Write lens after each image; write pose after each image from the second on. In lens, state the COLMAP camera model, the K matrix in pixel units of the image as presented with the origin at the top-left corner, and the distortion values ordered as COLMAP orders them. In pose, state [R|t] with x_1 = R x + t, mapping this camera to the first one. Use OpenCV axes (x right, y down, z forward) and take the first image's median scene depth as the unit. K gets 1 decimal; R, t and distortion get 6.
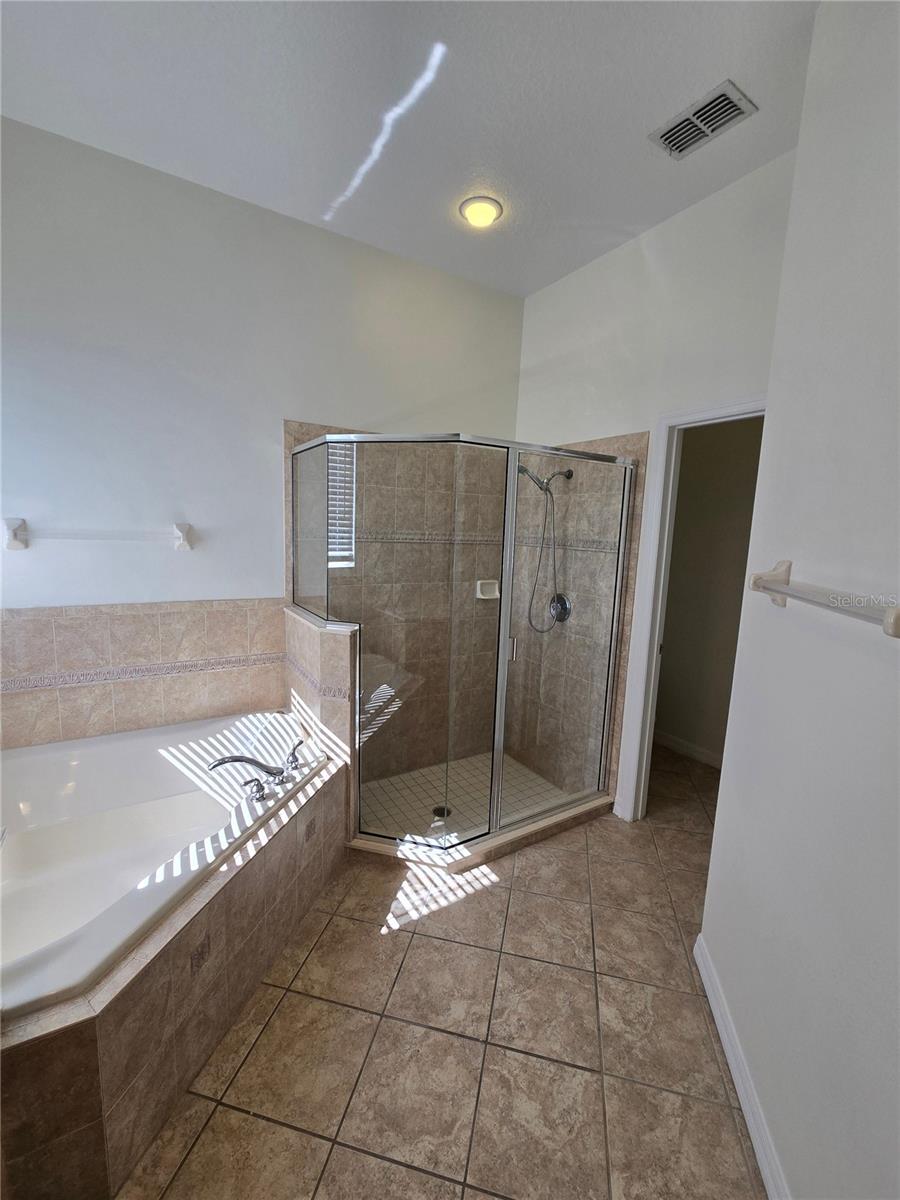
lens RADIAL K [[493.5, 0, 447.6], [0, 493.5, 599.0], [0, 0, 1]] dist [0.003010, -0.000081]
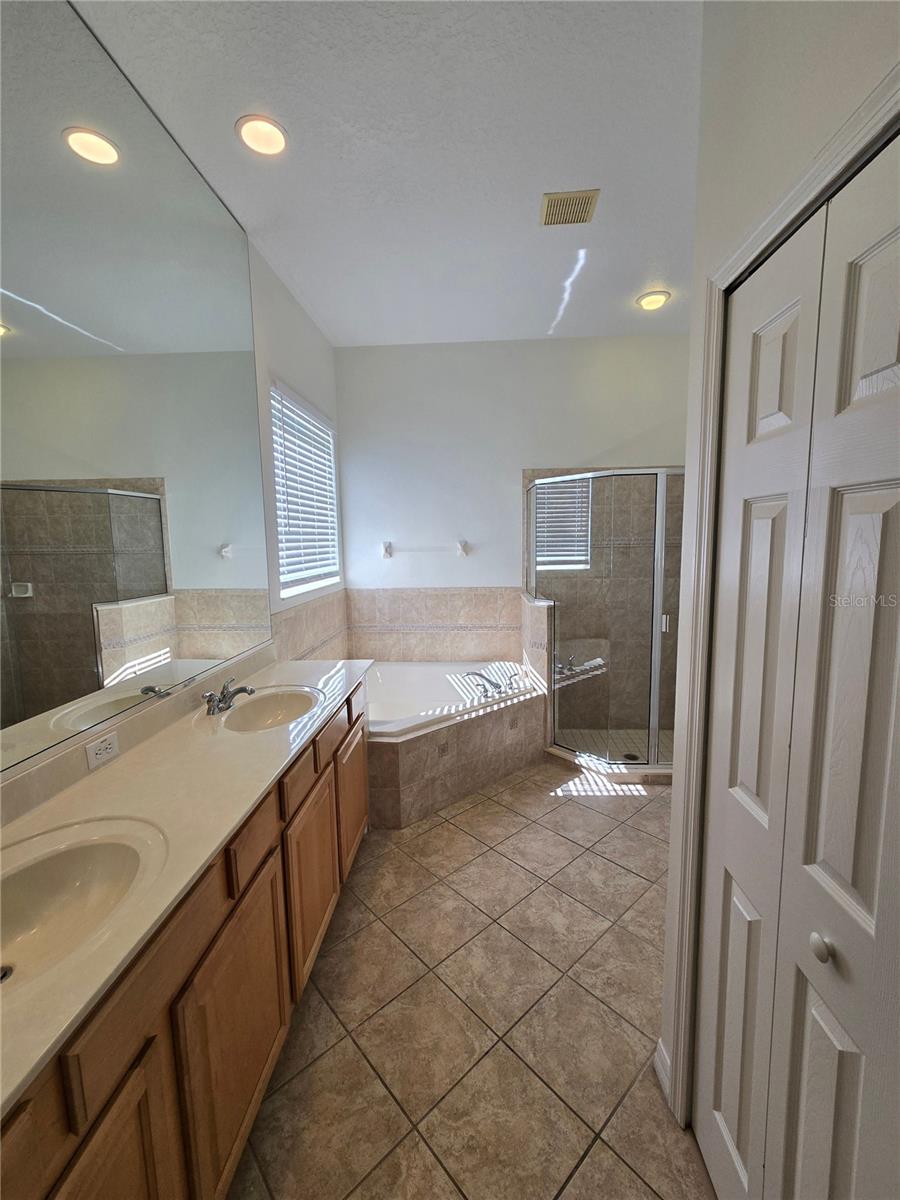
lens RADIAL K [[493.5, 0, 449.7], [0, 493.5, 601.9], [0, 0, 1]] dist [0.003010, -0.000081]
pose [[0.820445, 0.023564, -0.571239, 0.441630], [-0.034897, 0.999351, -0.008897, 0.080707], [0.570659, 0.027234, 0.820735, -0.443205]]
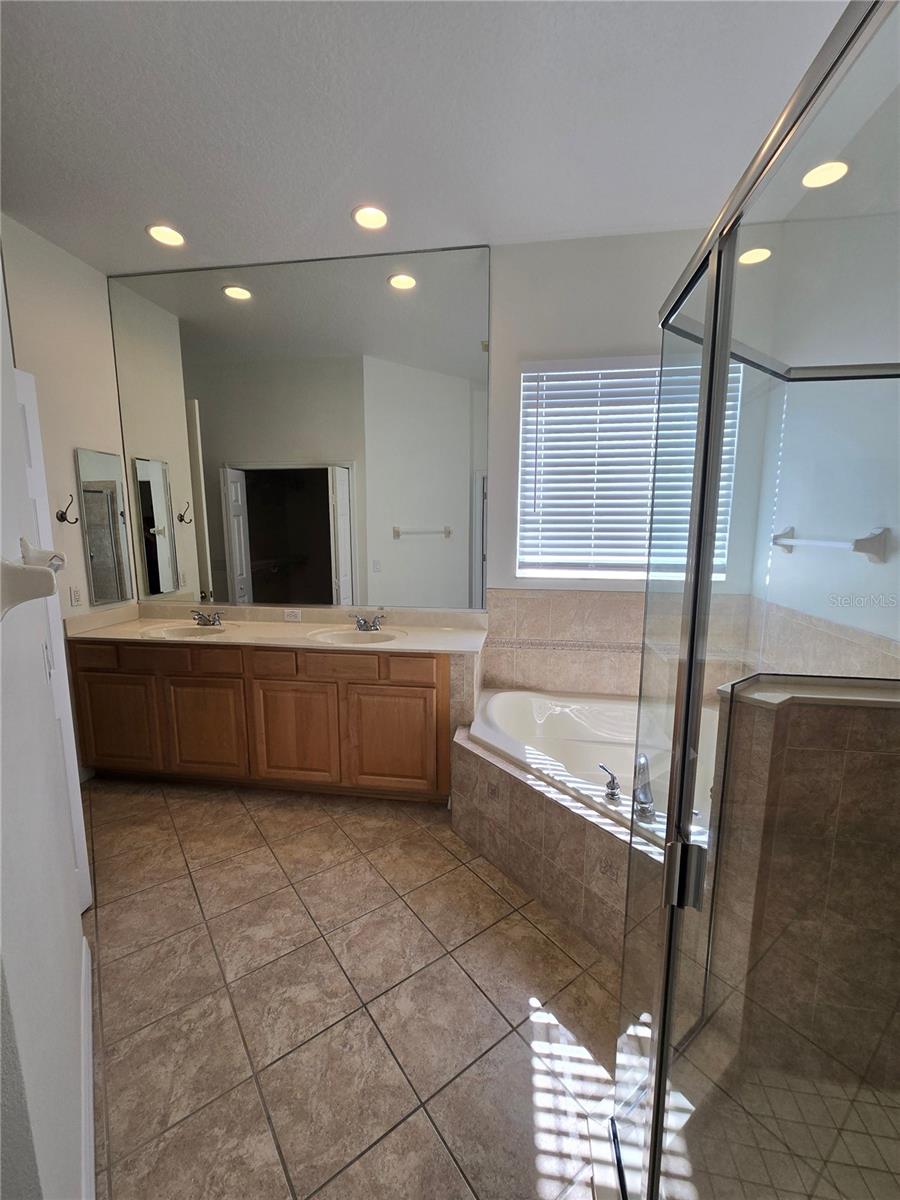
lens RADIAL K [[493.5, 0, 451.7], [0, 493.5, 606.3], [0, 0, 1]] dist [0.003010, -0.000081]
pose [[-0.639525, 0.081920, -0.764393, 0.496816], [-0.137085, 0.966219, 0.218241, -0.126267], [0.756449, 0.244357, -0.606691, 1.127230]]
